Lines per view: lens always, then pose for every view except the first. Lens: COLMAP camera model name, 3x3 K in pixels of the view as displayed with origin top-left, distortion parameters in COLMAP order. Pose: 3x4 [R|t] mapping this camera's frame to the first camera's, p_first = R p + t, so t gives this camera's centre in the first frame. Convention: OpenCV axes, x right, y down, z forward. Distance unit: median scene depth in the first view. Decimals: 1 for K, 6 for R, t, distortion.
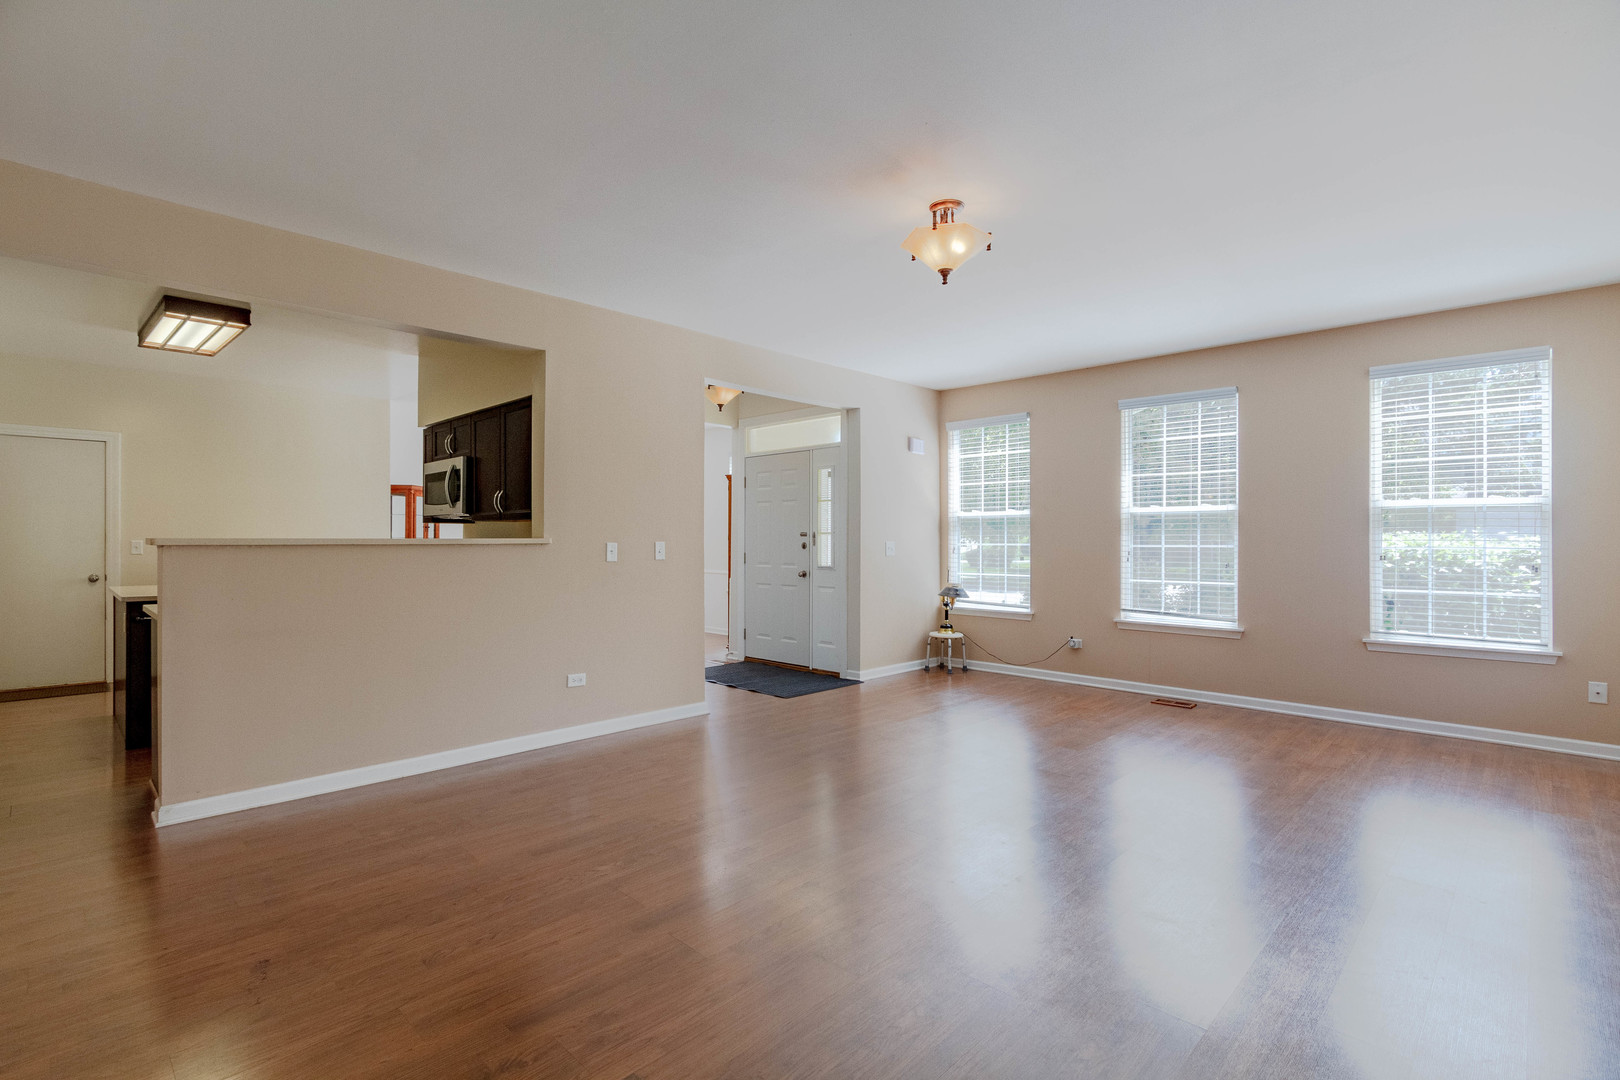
lens RADIAL K [[760.1, 0, 823.4], [0, 760.1, 544.1], [0, 0, 1]] dist [-0.001363, 0.000233]
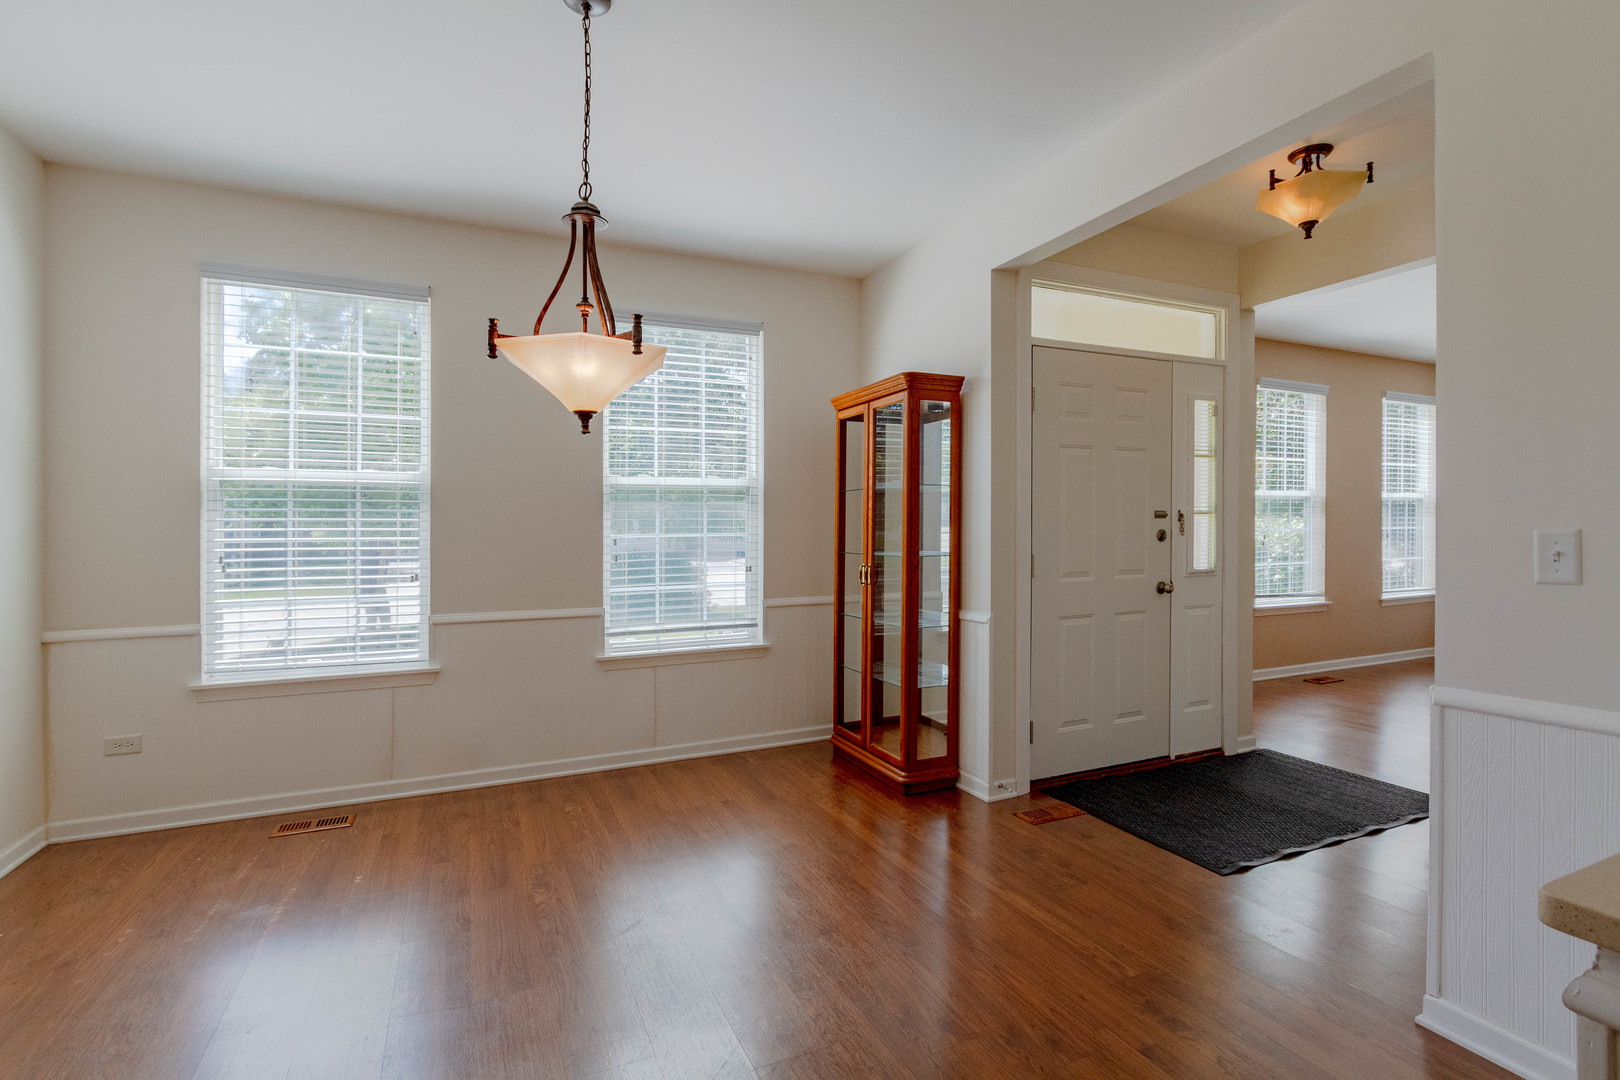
lens RADIAL K [[760.1, 0, 813.5], [0, 760.1, 524.7], [0, 0, 1]] dist [-0.001363, 0.000233]
pose [[0.371651, -0.011201, 0.928305, -0.630573], [-0.002612, 0.999911, 0.013111, -0.012017], [-0.928369, -0.007298, 0.371589, 1.049301]]
